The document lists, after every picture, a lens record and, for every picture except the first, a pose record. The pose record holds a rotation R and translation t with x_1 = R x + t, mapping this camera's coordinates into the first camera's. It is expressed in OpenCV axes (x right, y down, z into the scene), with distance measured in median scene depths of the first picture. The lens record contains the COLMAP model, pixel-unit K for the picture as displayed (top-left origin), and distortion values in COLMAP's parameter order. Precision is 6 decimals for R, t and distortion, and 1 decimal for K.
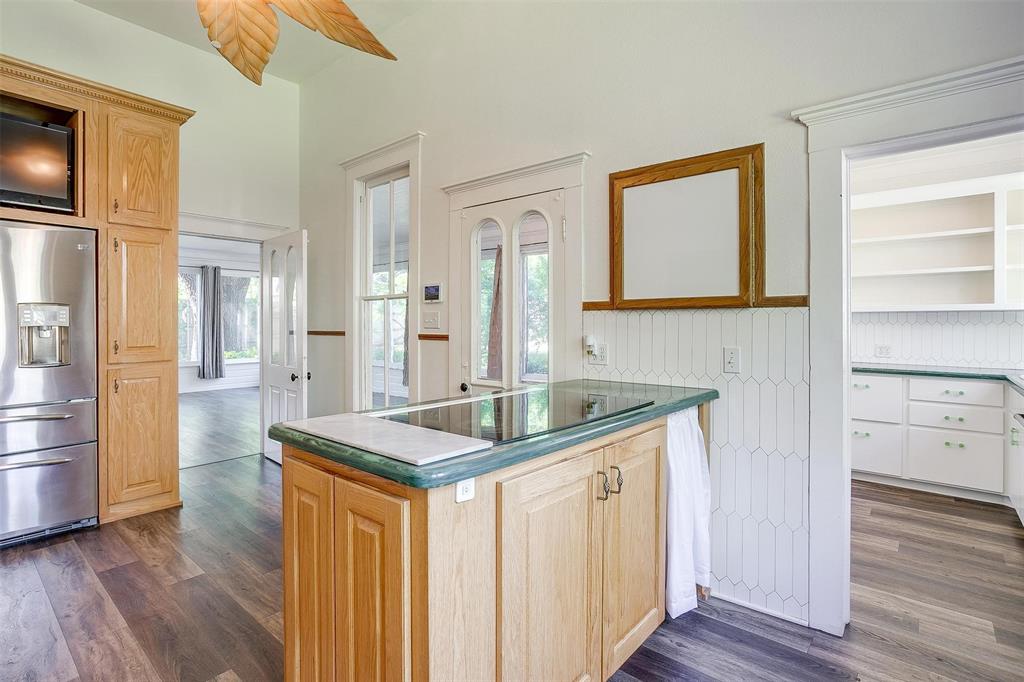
lens RADIAL K [[487.0, 0, 517.3], [0, 487.0, 329.0], [0, 0, 1]] dist [-0.010844, 0.002401]
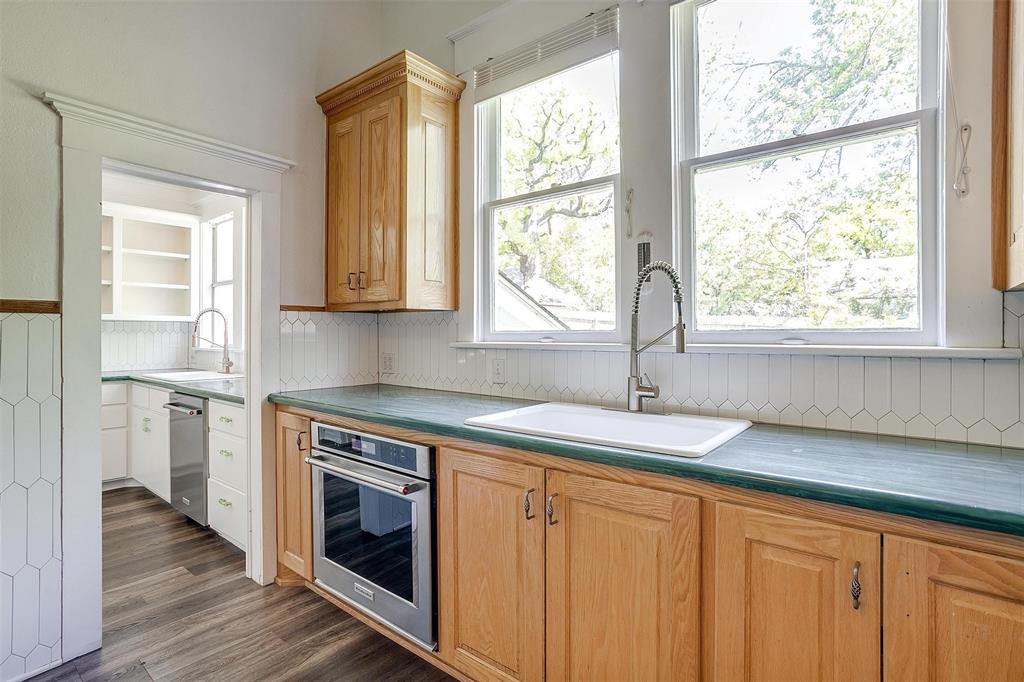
lens RADIAL K [[487.0, 0, 512.7], [0, 487.0, 332.7], [0, 0, 1]] dist [-0.010844, 0.002401]
pose [[-0.048893, 0.005458, 0.998789, -0.214246], [-0.001726, 0.999983, -0.005549, -0.003875], [-0.998803, -0.001995, -0.048883, 0.118733]]
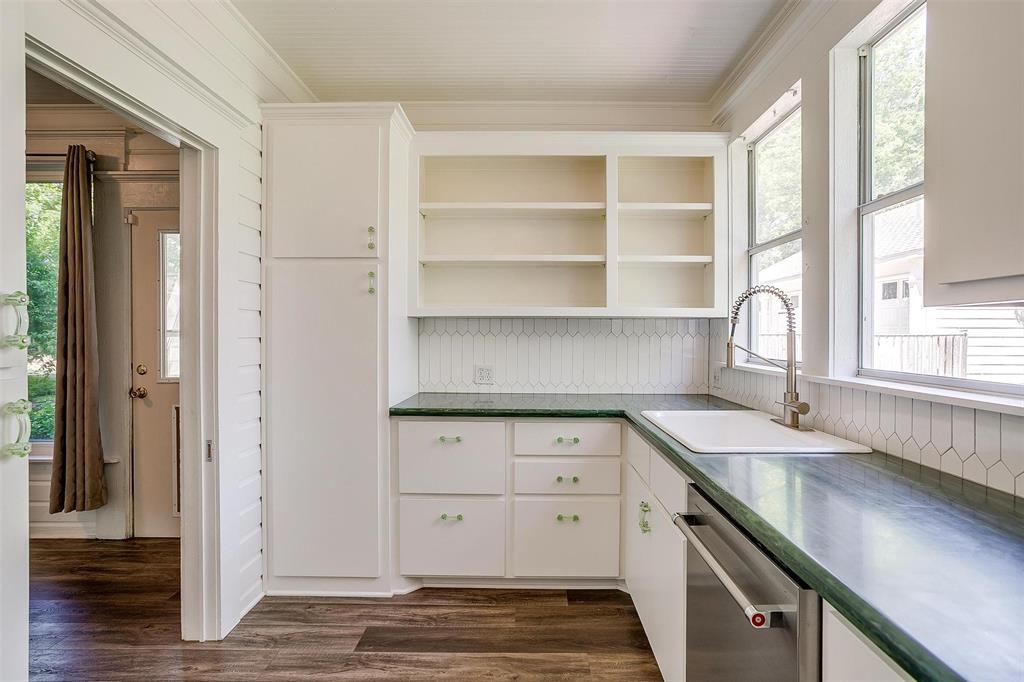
lens RADIAL K [[487.0, 0, 517.0], [0, 487.0, 334.4], [0, 0, 1]] dist [-0.010844, 0.002401]
pose [[0.779182, 0.002161, 0.626794, 0.447090], [-0.002928, 0.999996, 0.000193, -0.011781], [-0.626791, -0.001985, 0.779185, 0.542773]]
